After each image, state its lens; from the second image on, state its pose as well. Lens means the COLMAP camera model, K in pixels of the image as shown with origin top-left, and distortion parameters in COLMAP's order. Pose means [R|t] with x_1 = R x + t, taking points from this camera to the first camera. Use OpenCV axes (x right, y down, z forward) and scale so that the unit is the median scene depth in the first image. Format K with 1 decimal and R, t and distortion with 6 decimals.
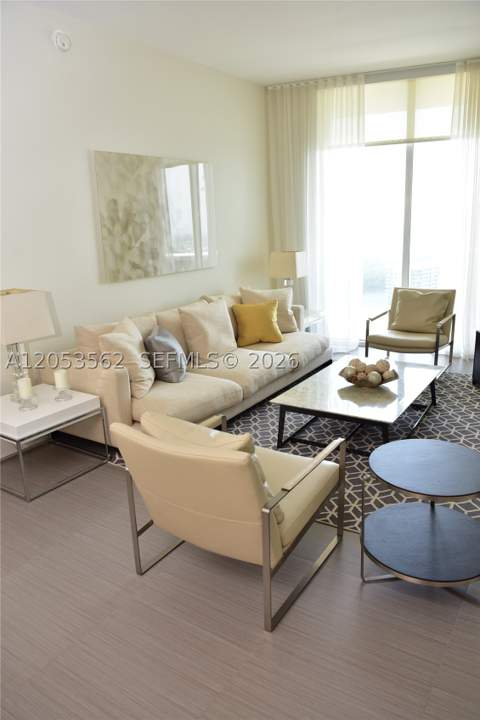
lens RADIAL K [[531.0, 0, 241.6], [0, 531.0, 359.8], [0, 0, 1]] dist [-0.049891, -0.002489]
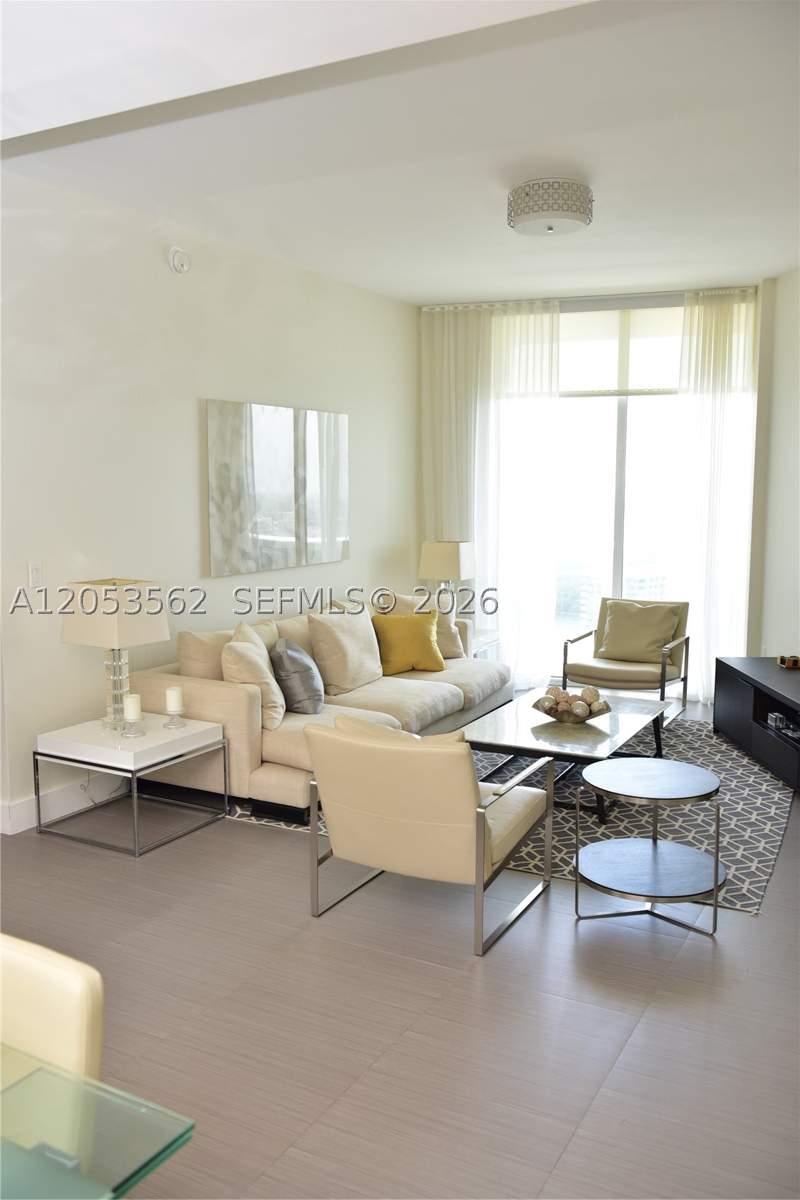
lens RADIAL K [[1010.9, 0, 402.2], [0, 1010.9, 598.1], [0, 0, 1]] dist [-0.026872, 0.006535]
pose [[0.995673, 0.027132, 0.088872, -0.104505], [-0.014320, 0.989801, -0.141739, 0.064775], [-0.091811, 0.139853, 0.985907, -0.327529]]
